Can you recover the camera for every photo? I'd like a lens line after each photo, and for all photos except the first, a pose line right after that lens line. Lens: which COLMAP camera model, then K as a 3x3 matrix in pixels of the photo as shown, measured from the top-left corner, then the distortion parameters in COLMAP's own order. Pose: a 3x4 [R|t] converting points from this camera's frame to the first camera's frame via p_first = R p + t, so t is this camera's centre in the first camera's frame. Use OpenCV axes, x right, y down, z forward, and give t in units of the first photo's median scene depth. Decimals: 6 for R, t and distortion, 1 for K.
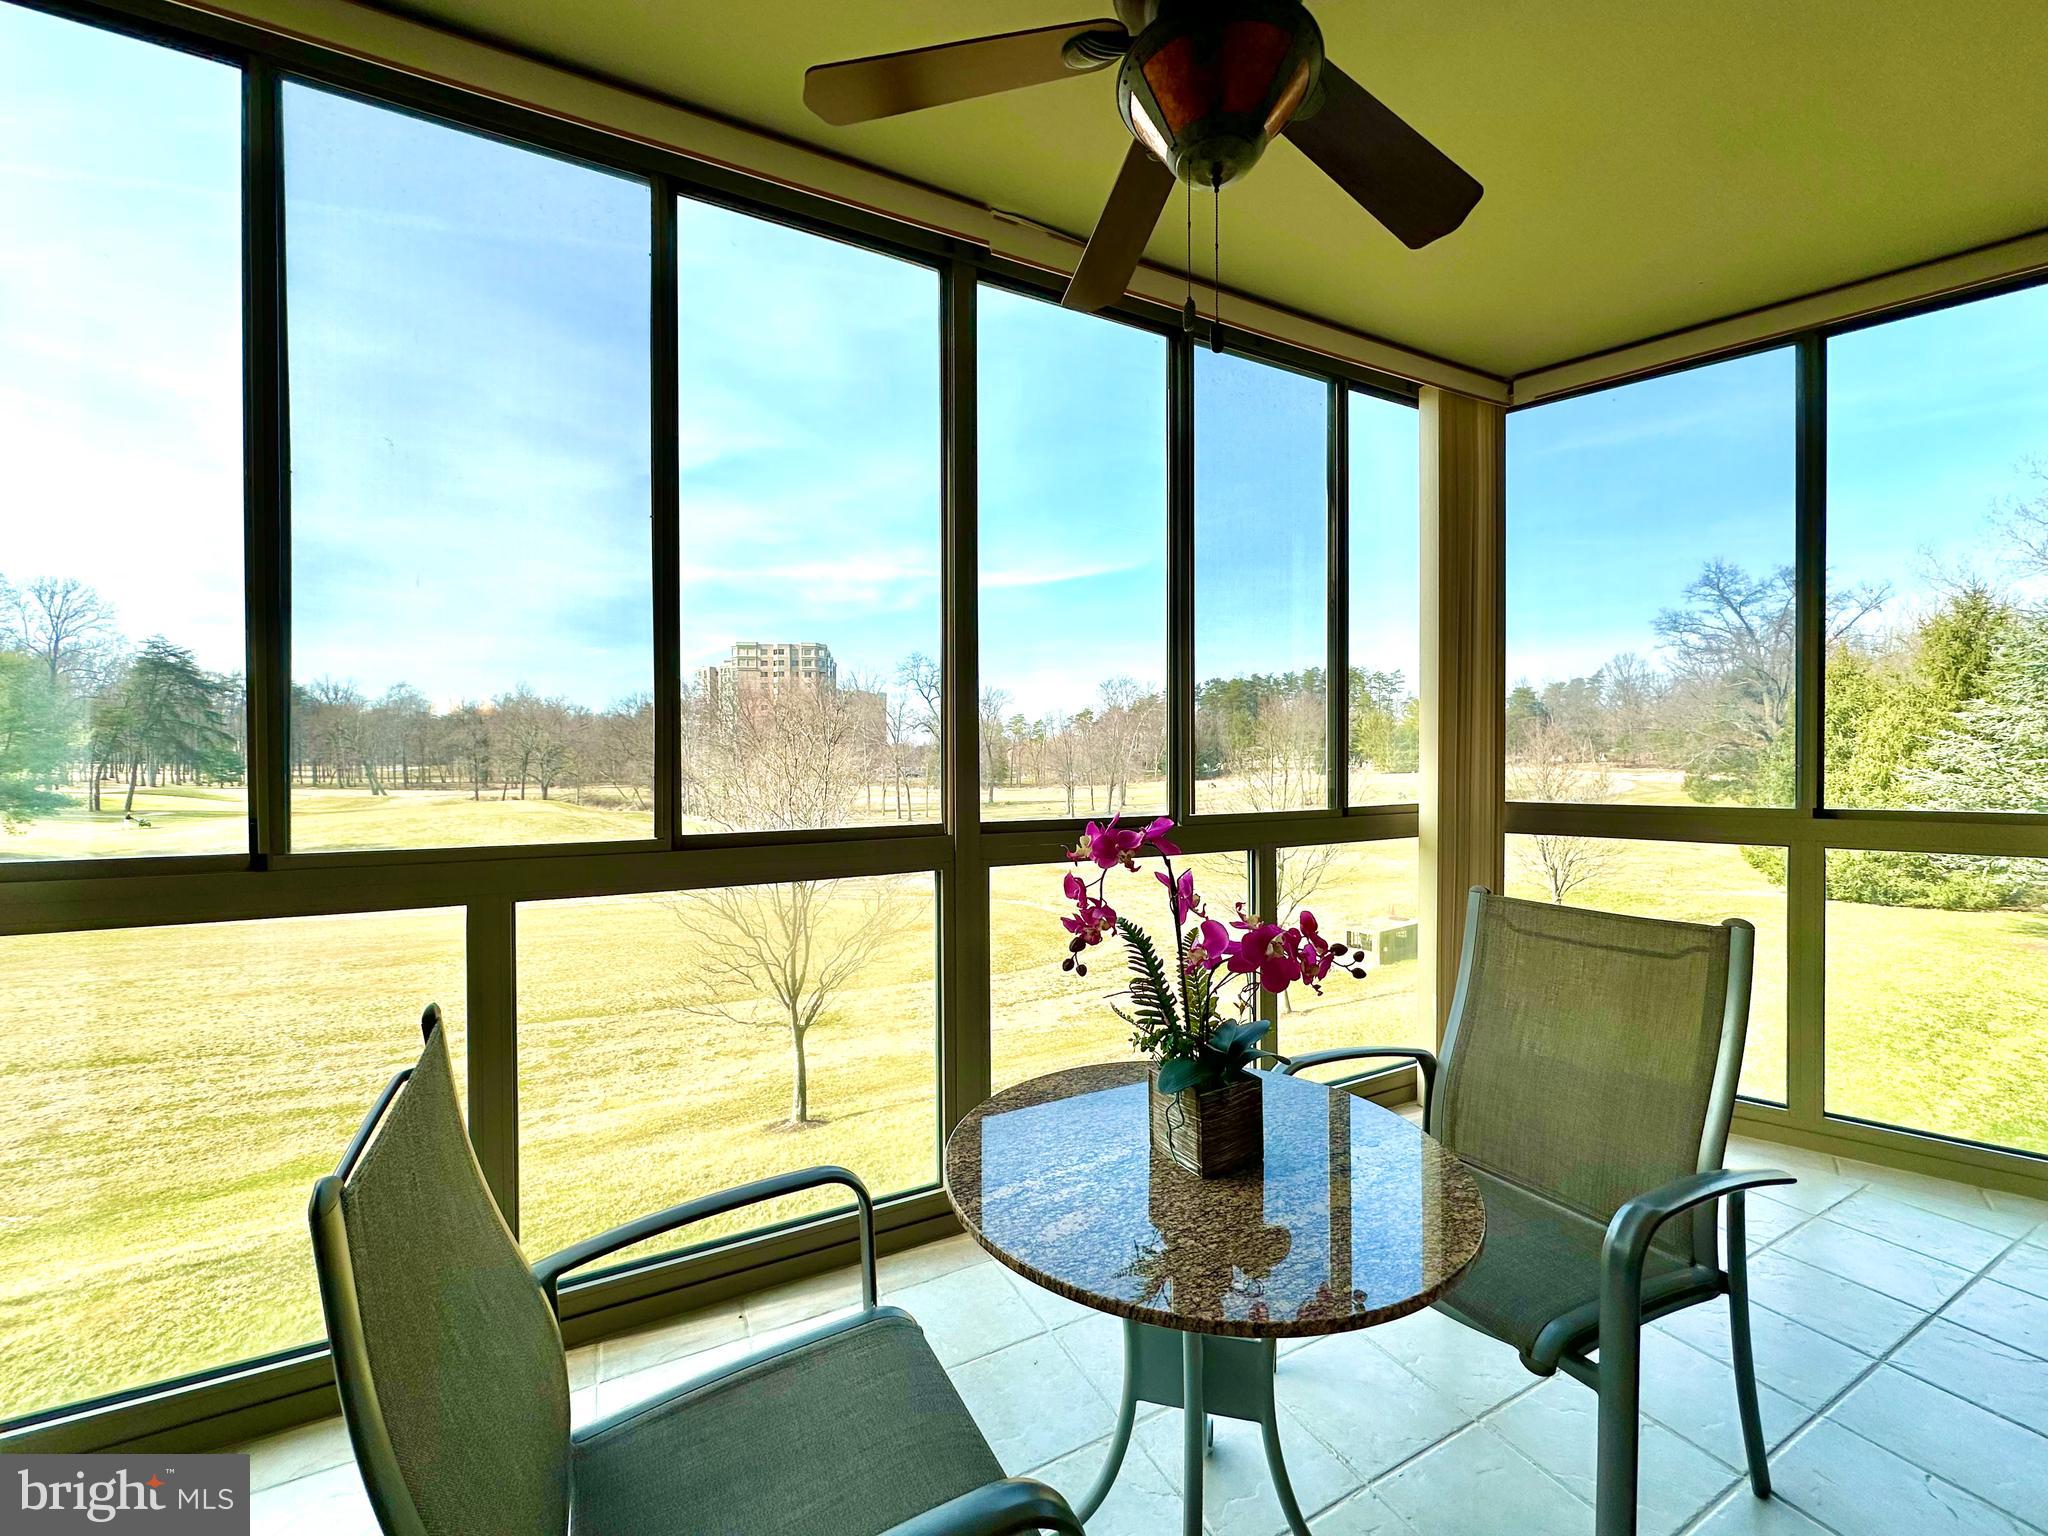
lens RADIAL K [[816.7, 0, 1022.1], [0, 816.7, 771.2], [0, 0, 1]] dist [-0.004206, 0.000503]
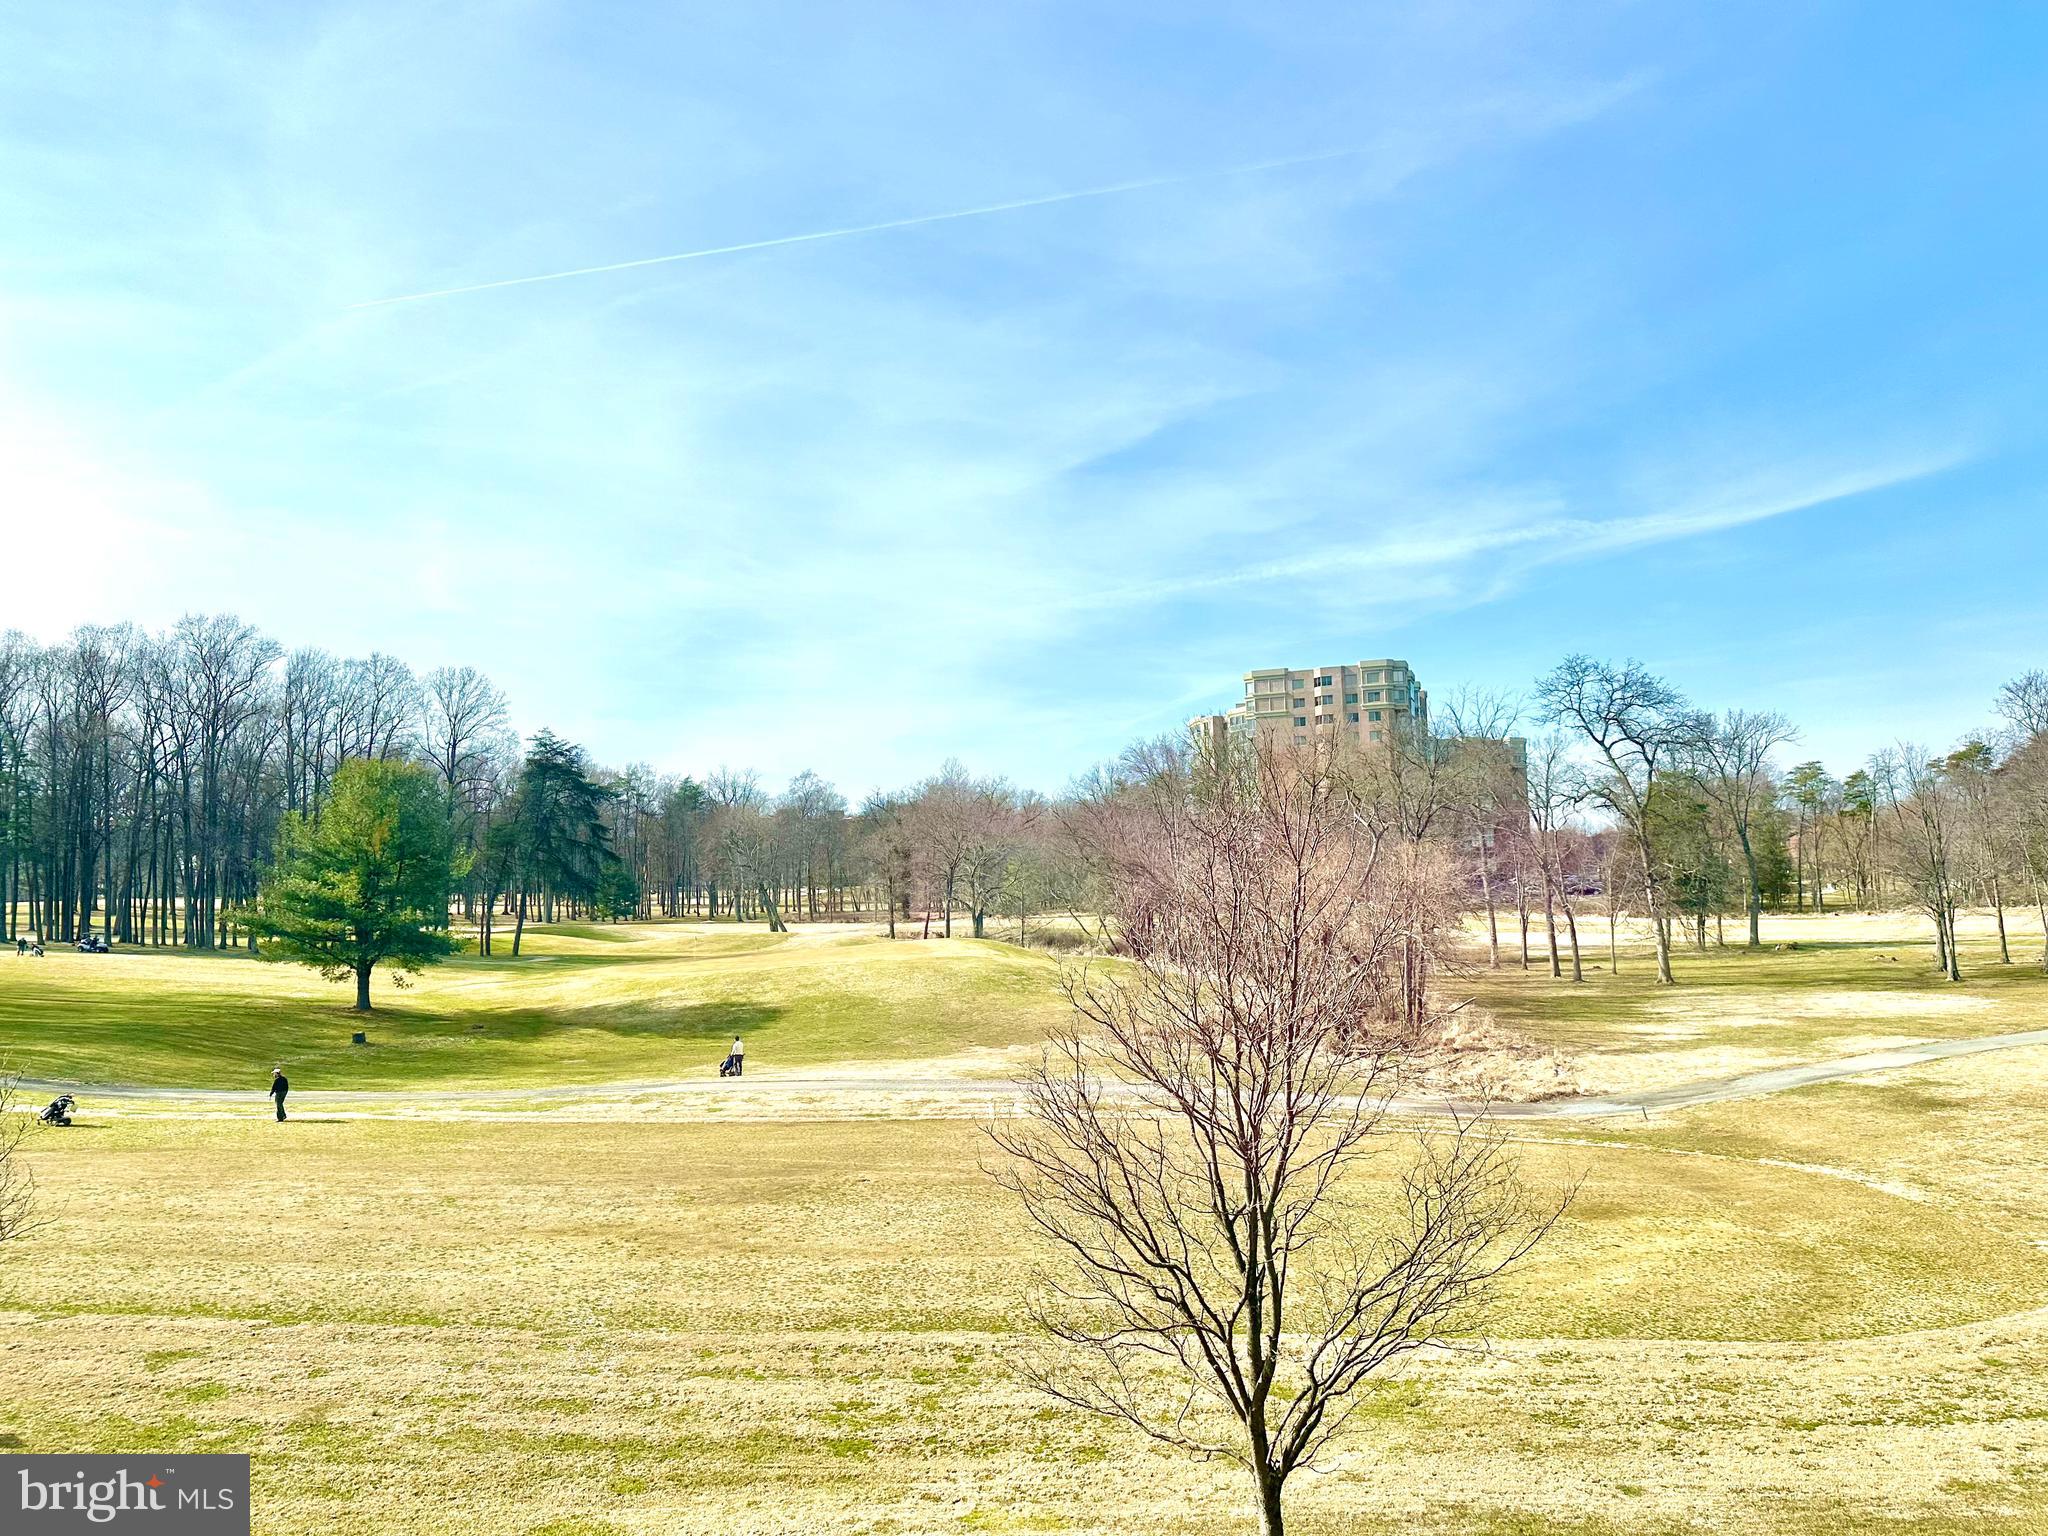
lens RADIAL K [[1433.7, 0, 1005.3], [0, 1433.7, 775.3], [0, 0, 1]] dist [0.067406, -0.080048]
pose [[0.871090, -0.057448, -0.487753, 0.015180], [0.020007, 0.996462, -0.081633, -0.012014], [0.490716, 0.061351, 0.869157, 0.122732]]
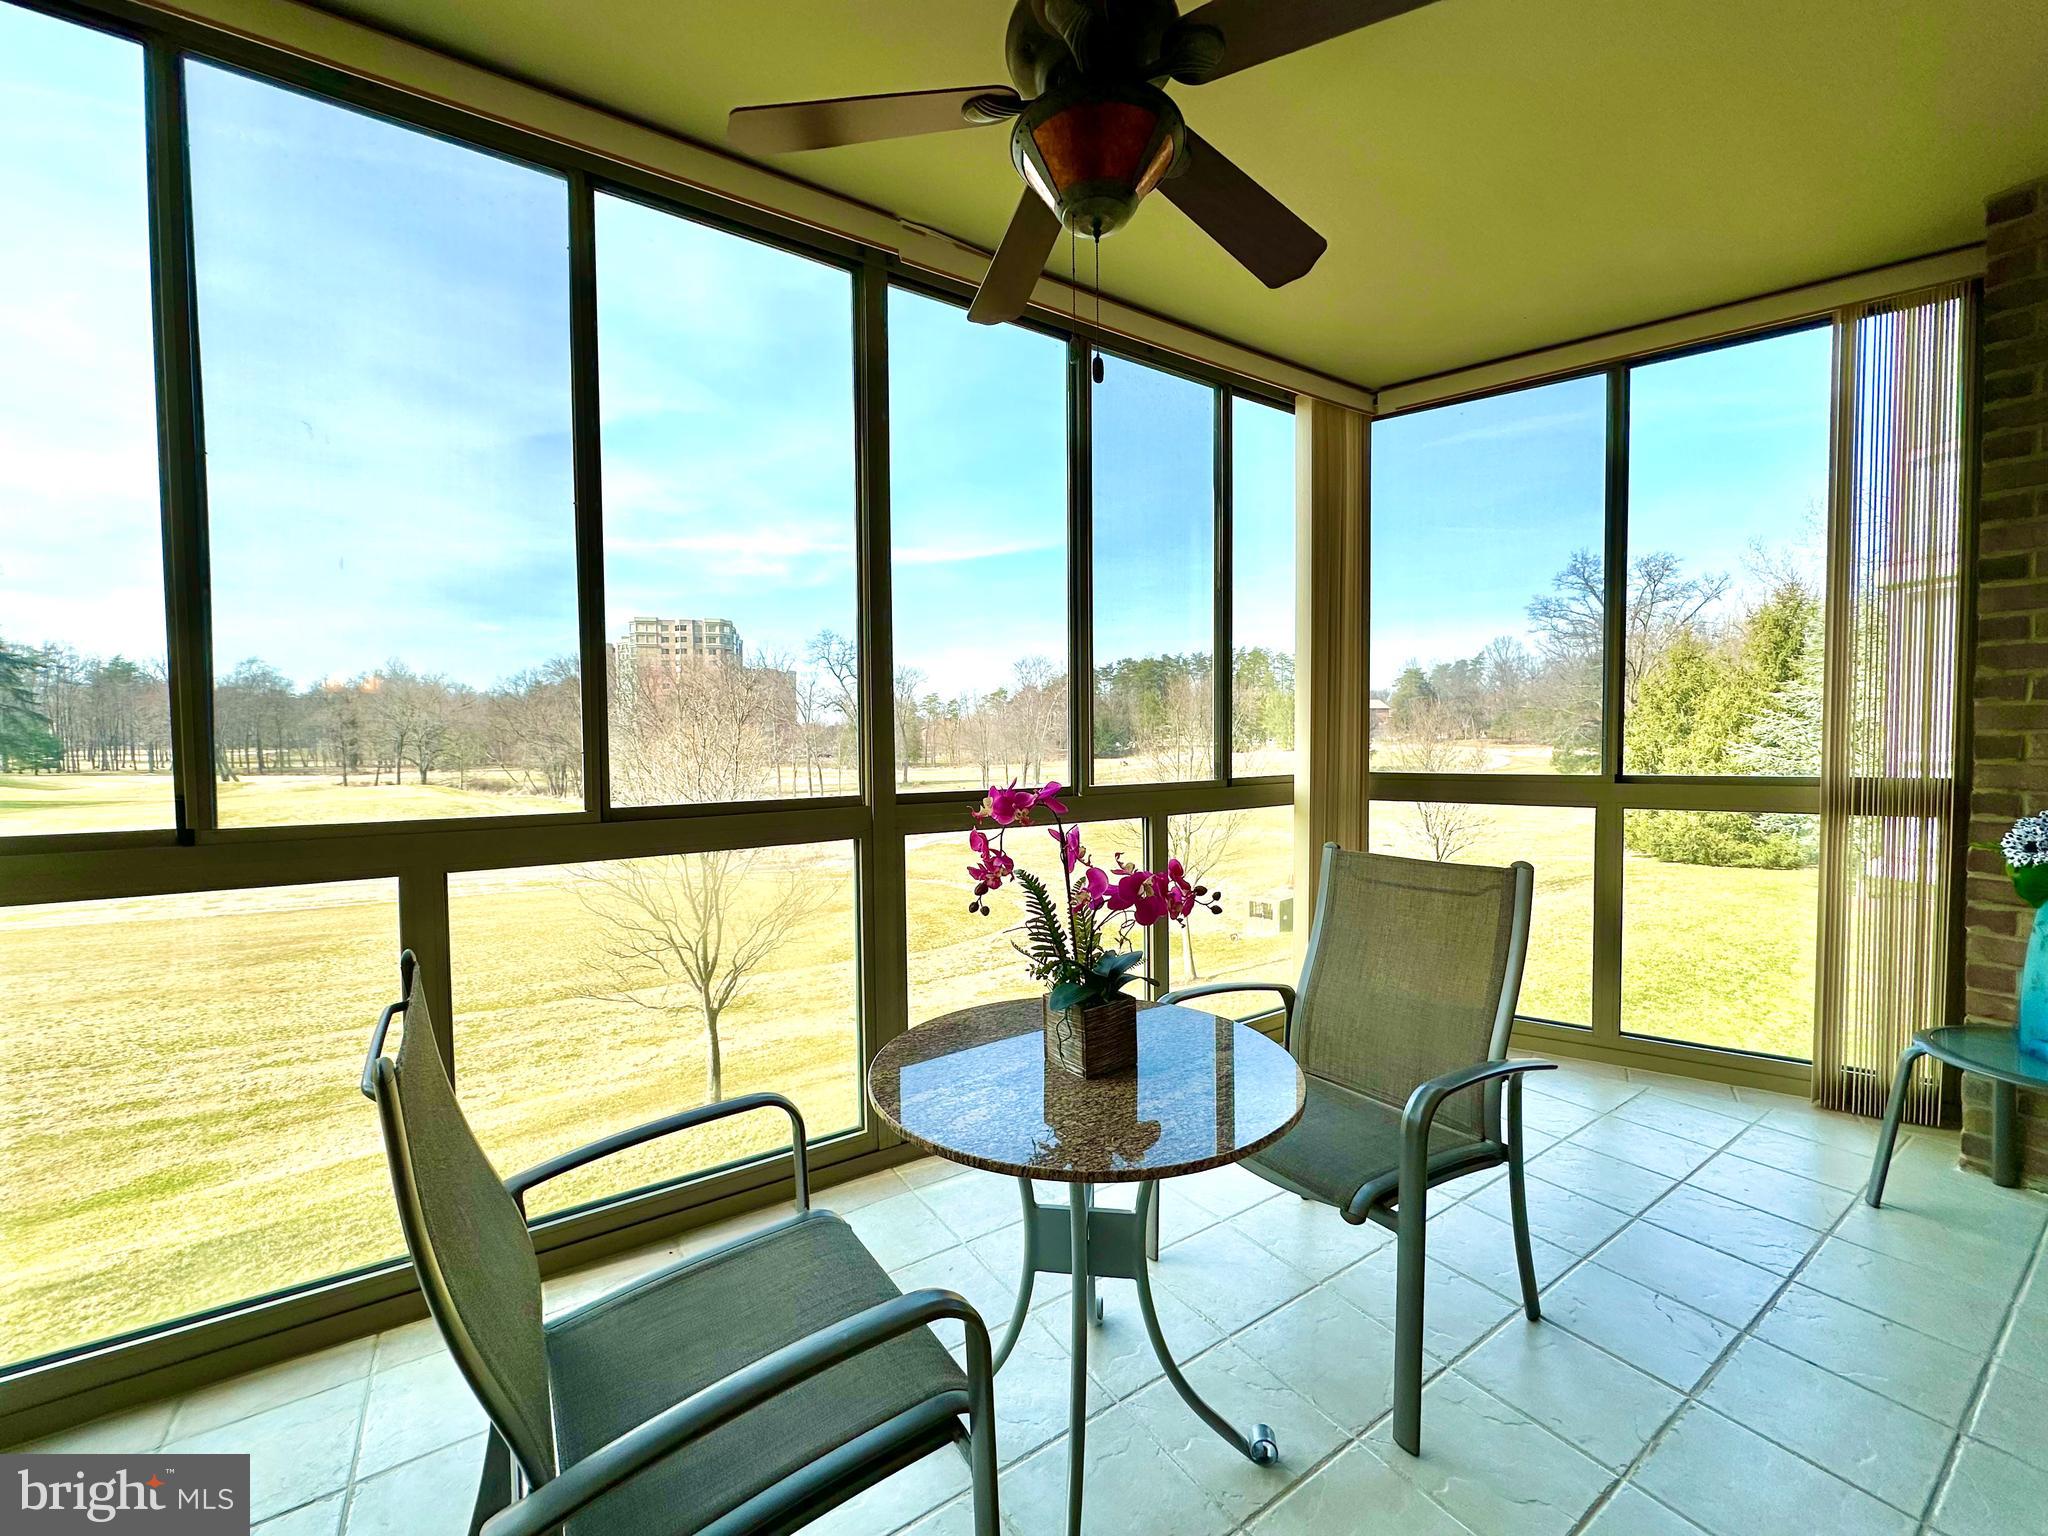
lens RADIAL K [[816.7, 0, 1022.8], [0, 816.7, 772.5], [0, 0, 1]] dist [-0.004206, 0.000503]
pose [[0.994466, -0.008903, 0.104678, 0.000350], [0.006082, 0.999611, 0.027235, 0.000721], [-0.104880, -0.026448, 0.994133, -0.010599]]
